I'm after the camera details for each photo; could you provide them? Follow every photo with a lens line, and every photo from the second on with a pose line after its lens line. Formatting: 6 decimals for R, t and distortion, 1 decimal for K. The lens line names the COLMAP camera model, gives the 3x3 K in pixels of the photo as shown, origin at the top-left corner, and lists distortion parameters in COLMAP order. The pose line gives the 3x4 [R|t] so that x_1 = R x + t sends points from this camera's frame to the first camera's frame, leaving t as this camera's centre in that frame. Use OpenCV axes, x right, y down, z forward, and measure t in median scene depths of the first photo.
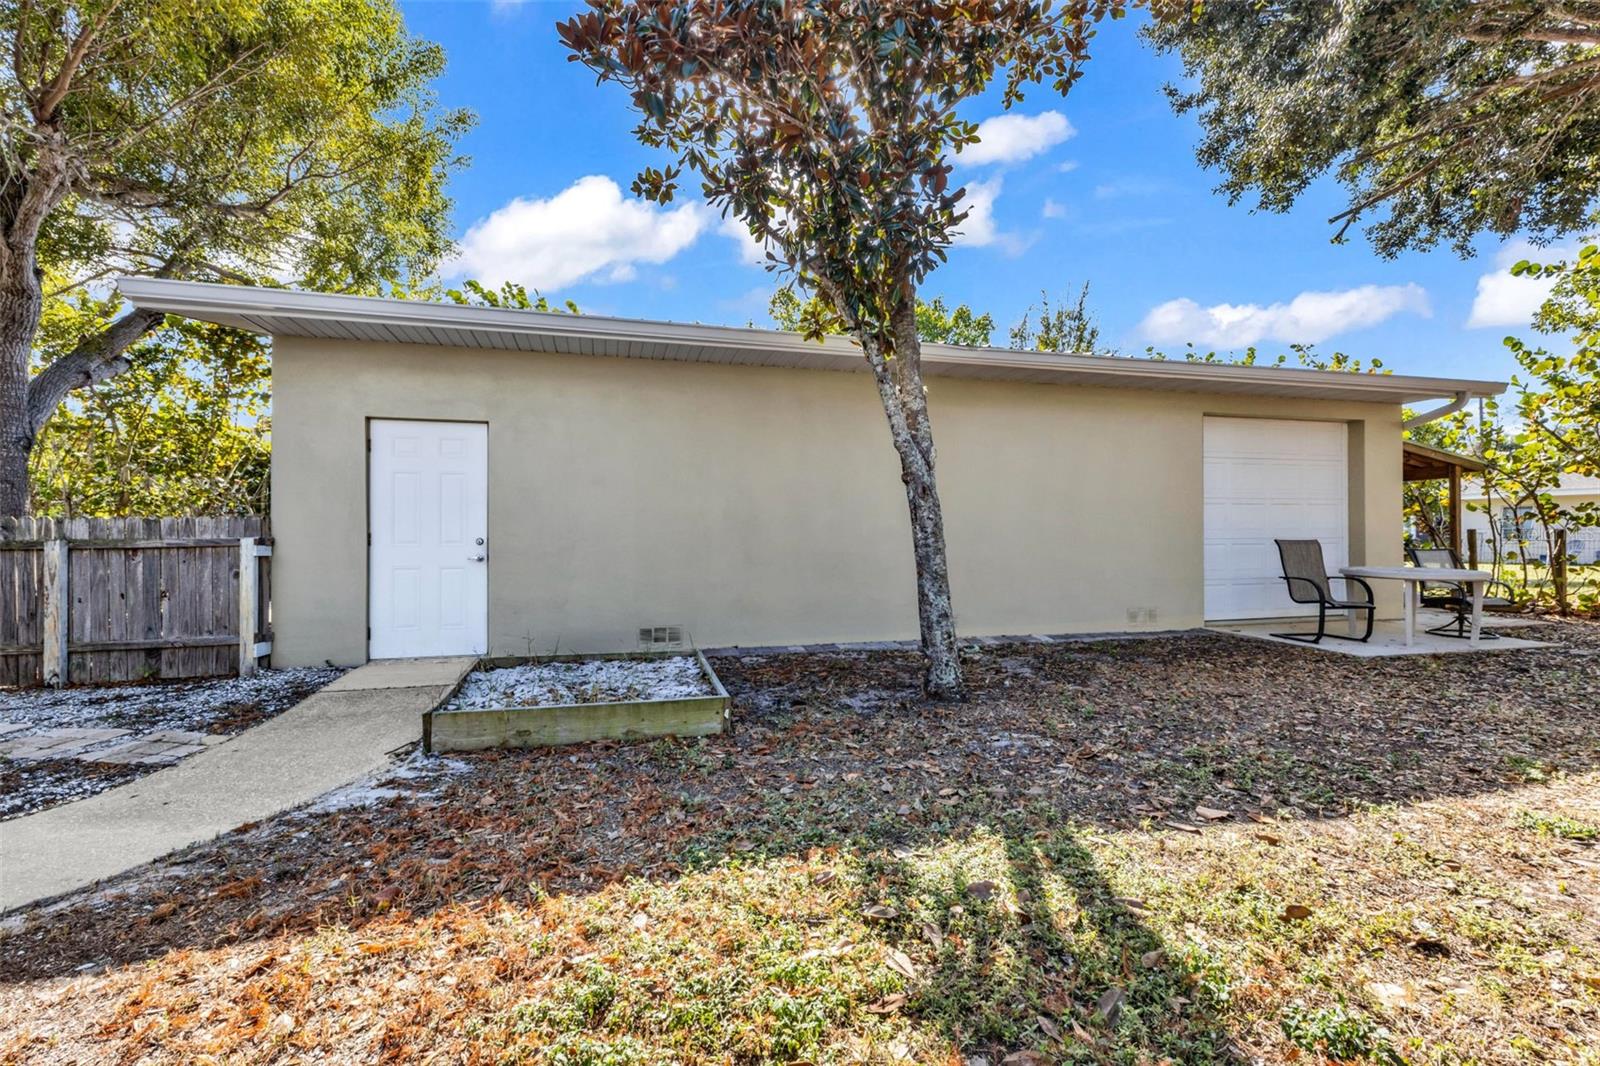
lens RADIAL K [[707.3, 0, 798.2], [0, 707.3, 529.7], [0, 0, 1]] dist [0.014432, 0.000414]
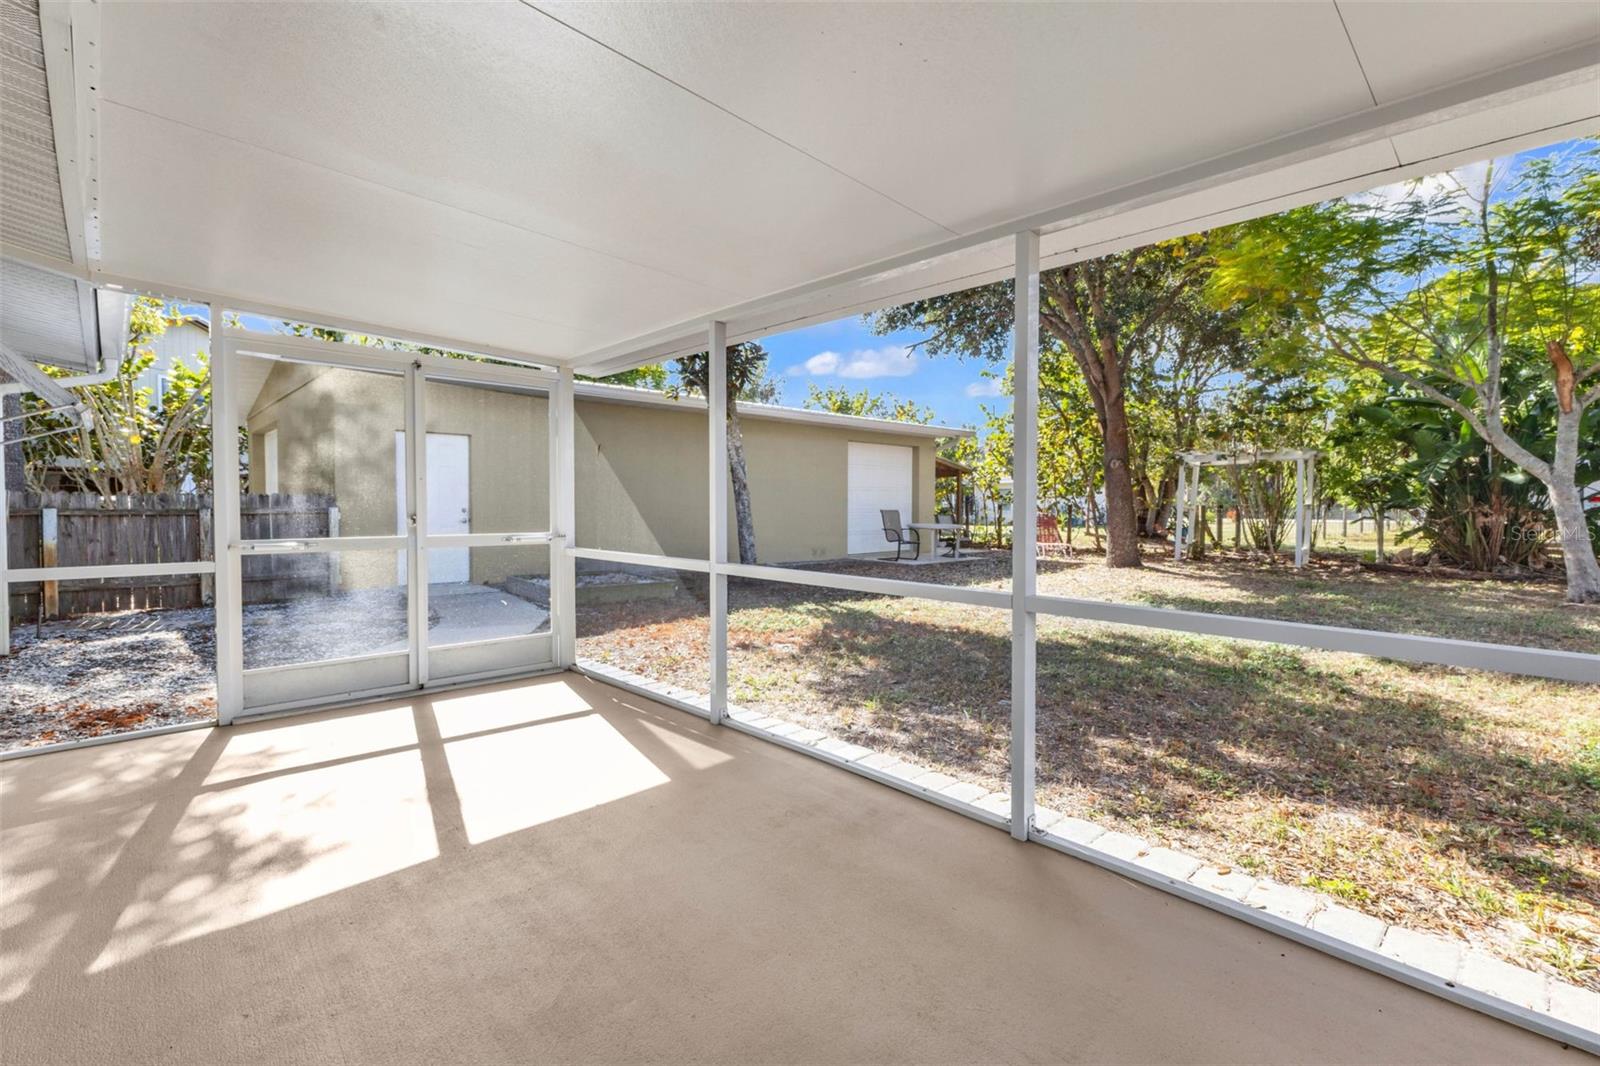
lens RADIAL K [[707.3, 0, 795.3], [0, 707.3, 530.7], [0, 0, 1]] dist [0.014432, 0.000414]
pose [[0.886648, -0.012354, 0.462280, -0.518253], [-0.007073, 0.999164, 0.040266, -0.006672], [-0.462391, -0.038971, 0.885819, -0.731187]]
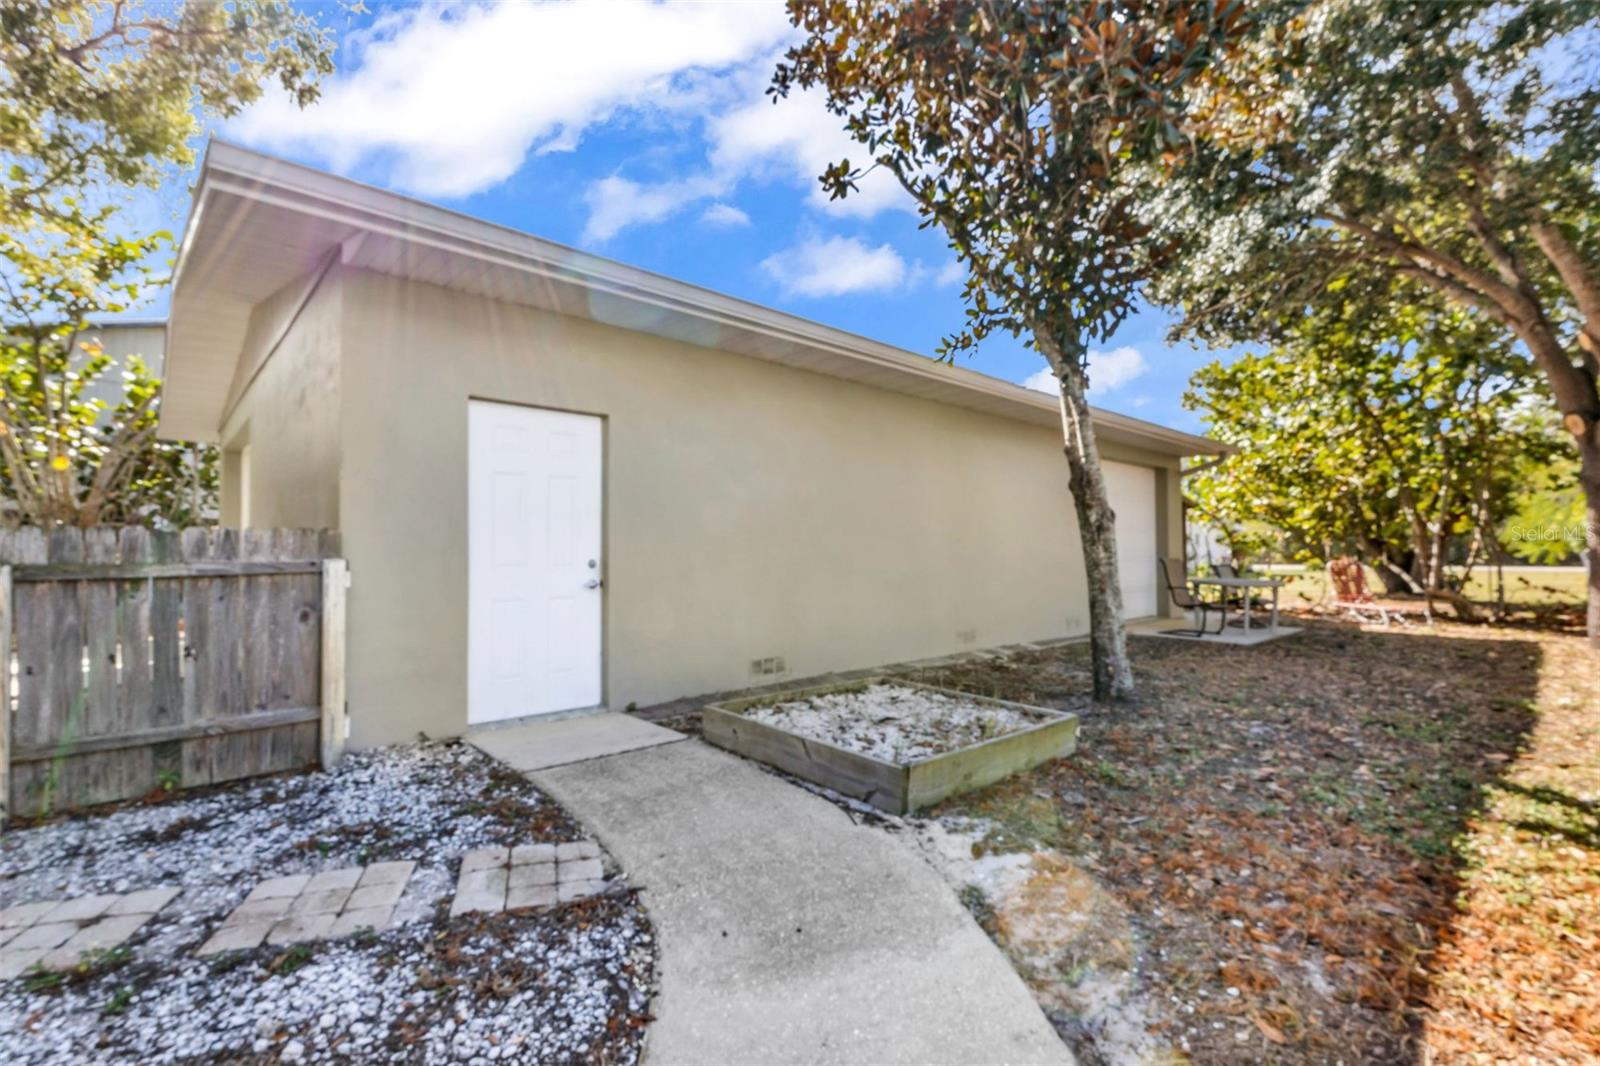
lens RADIAL K [[707.3, 0, 786.2], [0, 707.3, 542.0], [0, 0, 1]] dist [0.014432, 0.000414]
pose [[0.896995, 0.005705, 0.442003, -0.596832], [0.001134, 0.999884, -0.015208, 0.004324], [-0.442039, 0.014142, 0.896885, 0.183941]]
